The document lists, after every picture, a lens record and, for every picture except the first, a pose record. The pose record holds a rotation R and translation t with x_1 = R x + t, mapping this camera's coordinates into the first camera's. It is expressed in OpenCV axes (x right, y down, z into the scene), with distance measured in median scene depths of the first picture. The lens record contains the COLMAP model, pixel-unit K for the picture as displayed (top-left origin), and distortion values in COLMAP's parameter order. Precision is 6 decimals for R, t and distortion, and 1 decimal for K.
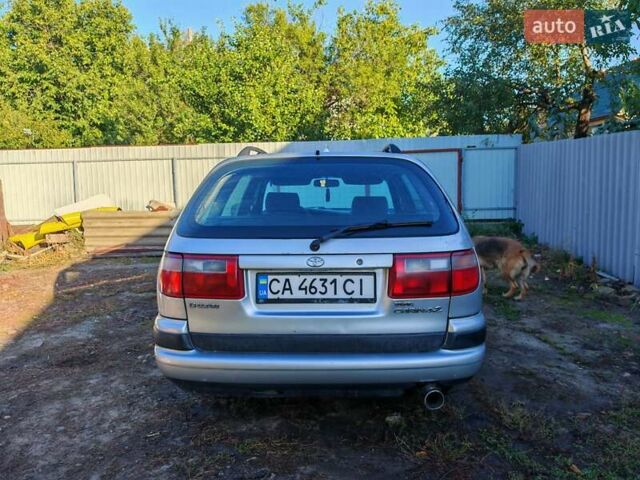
lens RADIAL K [[528.7, 0, 320.0], [0, 528.7, 240.0], [0, 0, 1]] dist [0.035786, -0.103907]
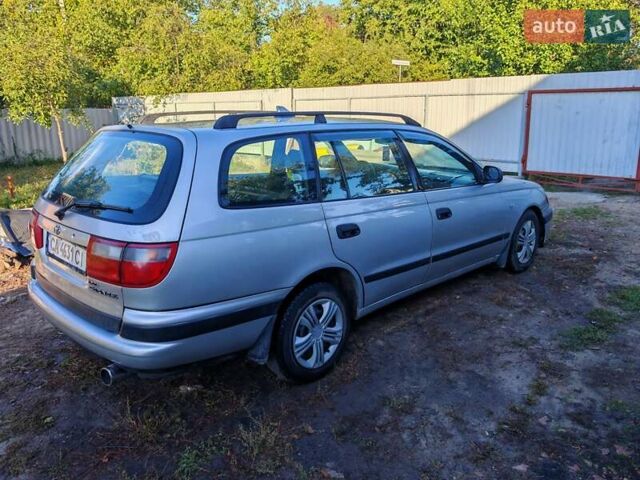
lens RADIAL K [[528.7, 0, 320.0], [0, 528.7, 240.0], [0, 0, 1]] dist [0.035786, -0.103907]
pose [[0.724067, 0.178318, -0.666280, 0.578200], [-0.081944, 0.981401, 0.173603, -0.091301], [0.684844, -0.071102, 0.725212, 0.262534]]
